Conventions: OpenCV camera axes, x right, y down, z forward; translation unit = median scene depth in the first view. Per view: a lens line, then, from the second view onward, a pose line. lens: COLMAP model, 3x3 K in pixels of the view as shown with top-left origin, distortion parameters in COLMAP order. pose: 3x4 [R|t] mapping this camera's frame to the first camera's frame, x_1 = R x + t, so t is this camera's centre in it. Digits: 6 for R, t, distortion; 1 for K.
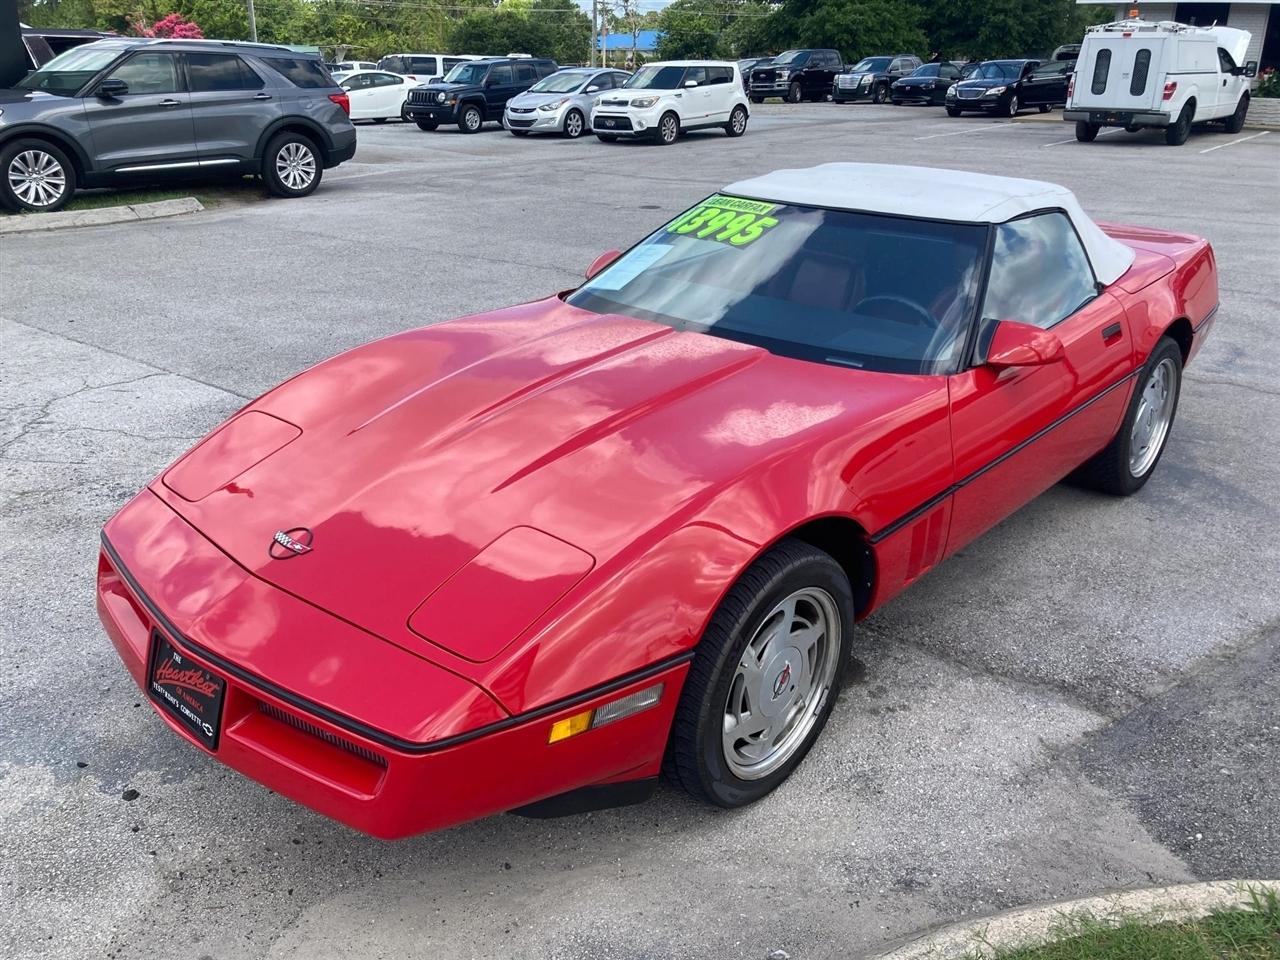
lens RADIAL K [[1045.7, 0, 637.4], [0, 1045.7, 487.6], [0, 0, 1]] dist [0.022030, -0.023079]
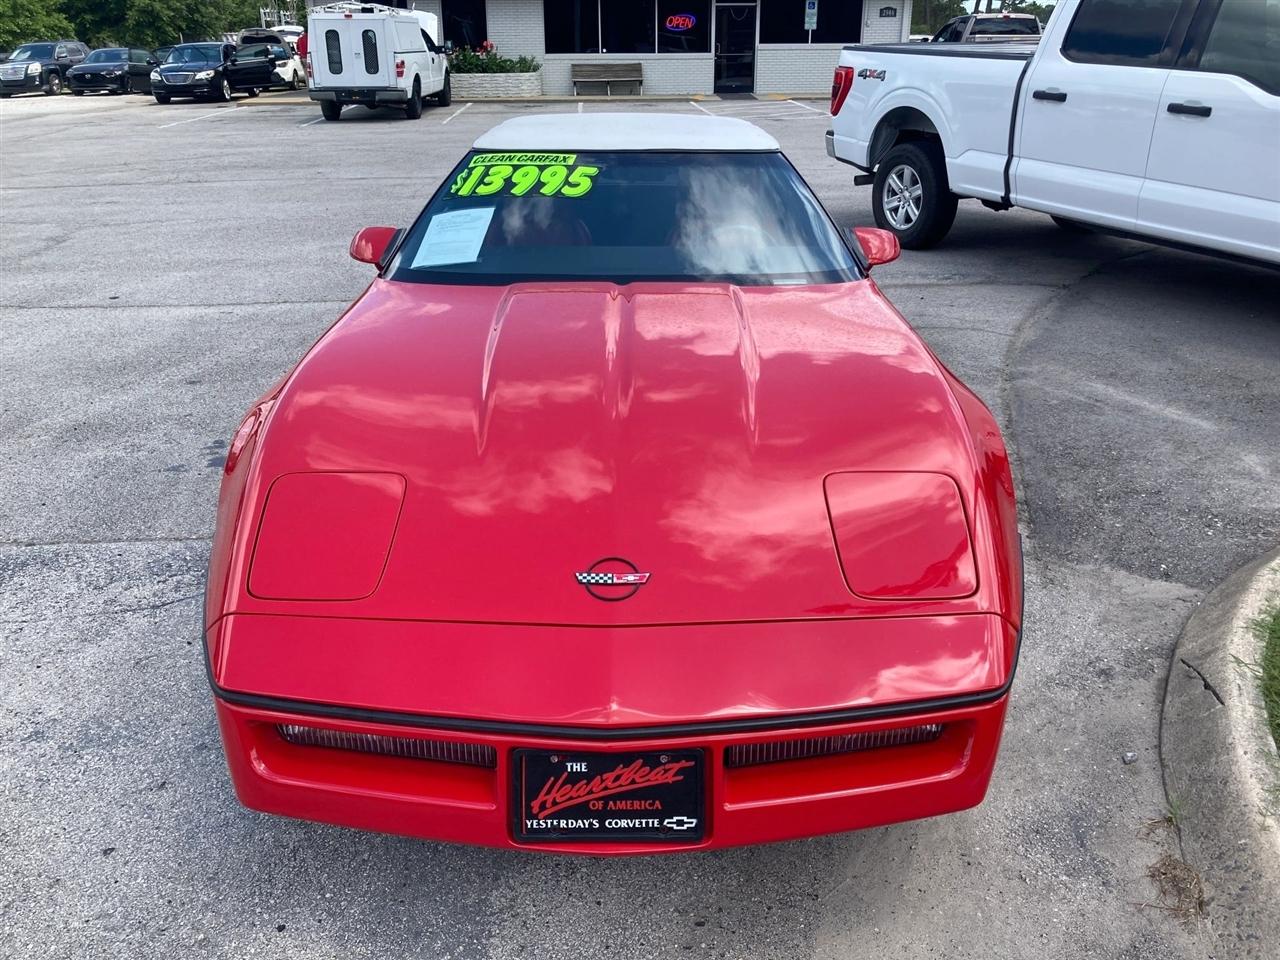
lens RADIAL K [[1045.7, 0, 647.3], [0, 1045.7, 484.0], [0, 0, 1]] dist [0.022030, -0.023079]
pose [[0.733278, -0.272880, 0.622768, -0.392976], [0.268865, 0.957650, 0.103042, -0.045917], [-0.624512, 0.091882, 0.775592, 0.179149]]
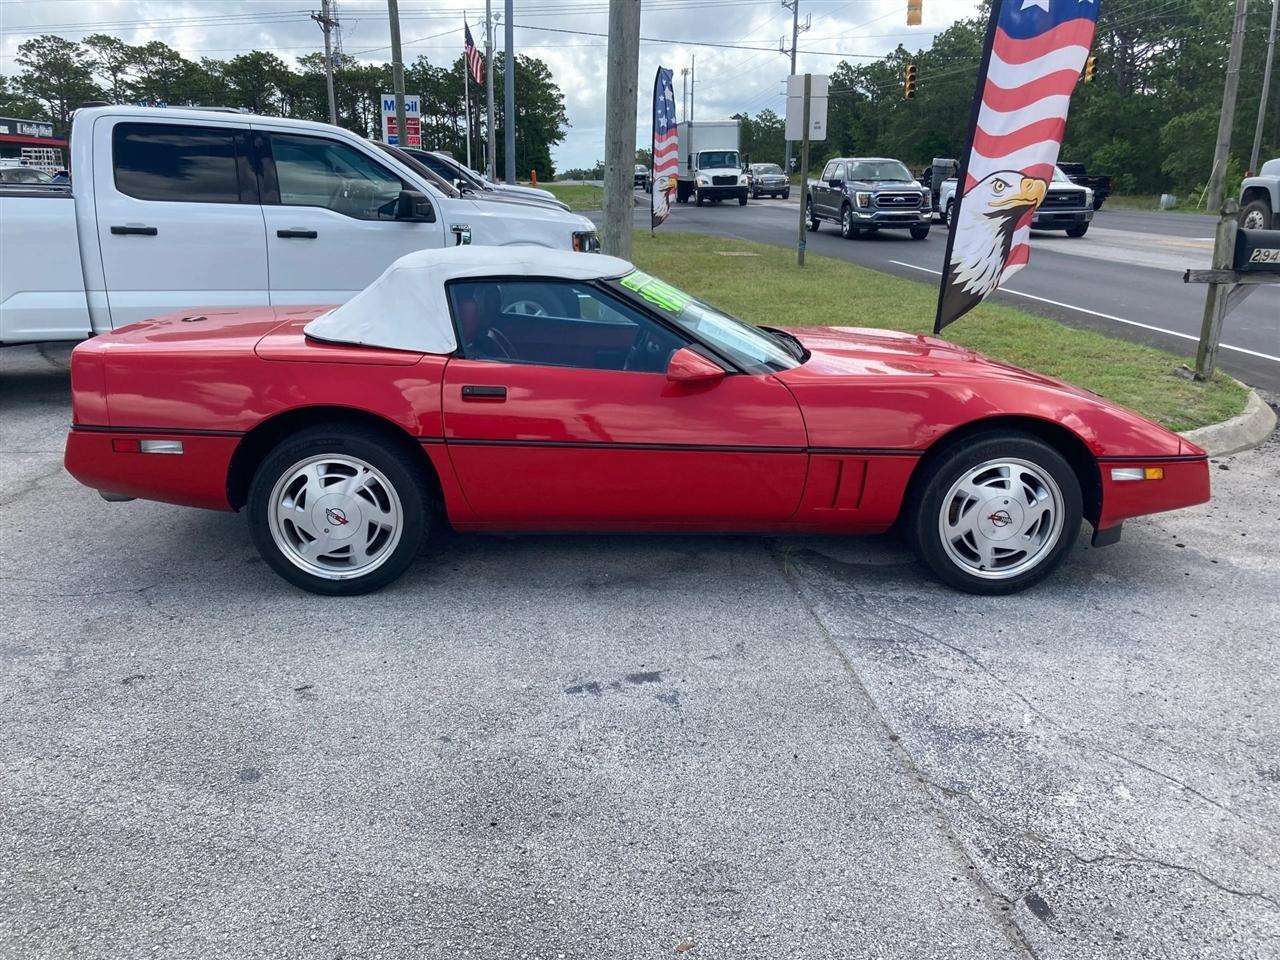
lens RADIAL K [[1045.7, 0, 640.3], [0, 1045.7, 475.3], [0, 0, 1]] dist [0.022030, -0.023079]
pose [[-0.709847, -0.199456, 0.675525, -0.548030], [0.258885, 0.818056, 0.513579, -0.529969], [-0.655054, 0.539446, -0.529058, 1.345943]]
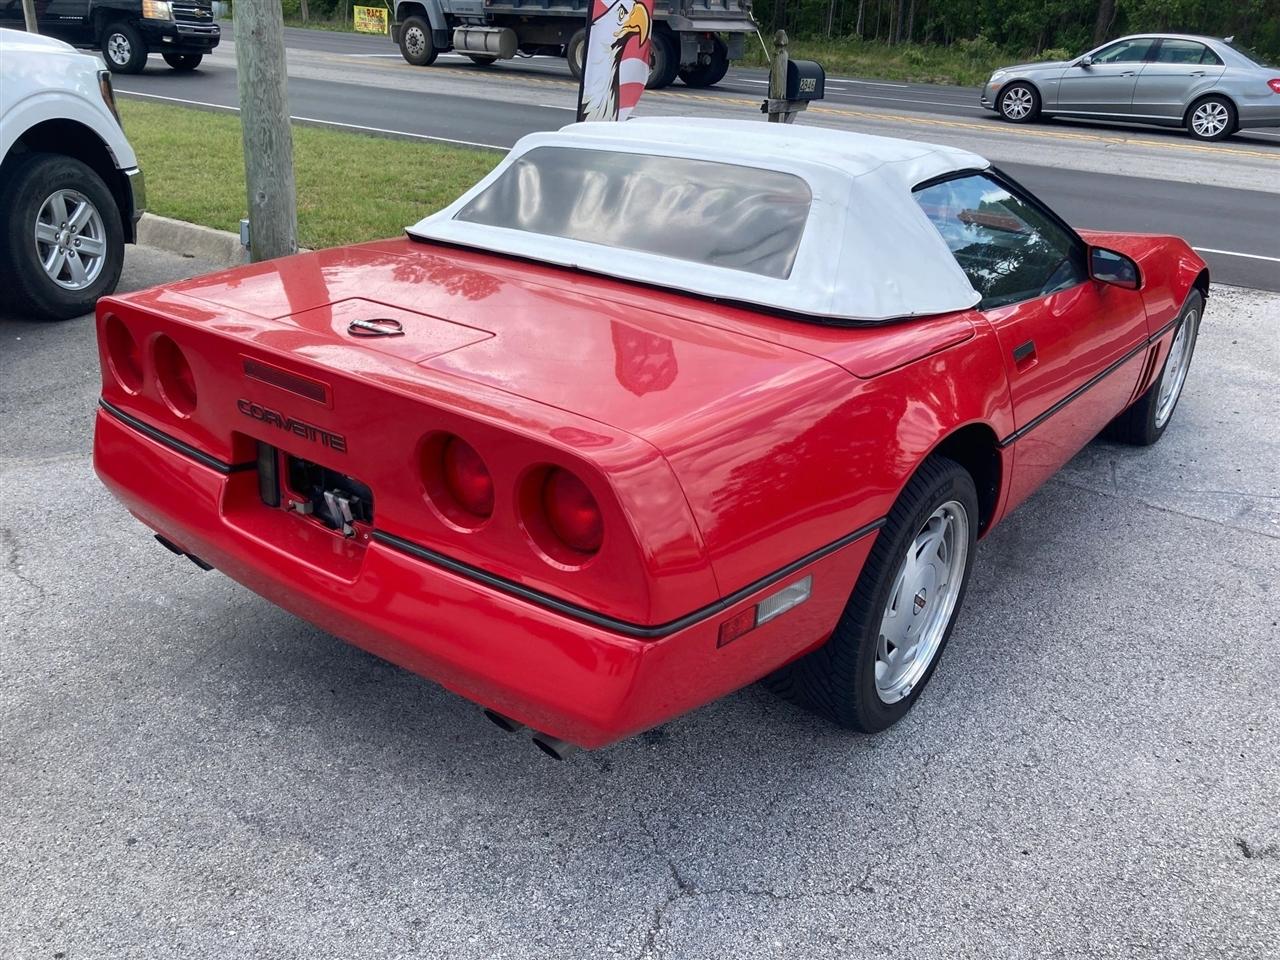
lens RADIAL K [[1045.7, 0, 643.8], [0, 1045.7, 513.8], [0, 0, 1]] dist [0.022030, -0.023079]
pose [[-0.994793, -0.003260, -0.101861, 0.326774], [-0.077882, 0.668963, 0.739205, -0.529900], [0.065731, 0.743289, -0.665733, 1.377514]]
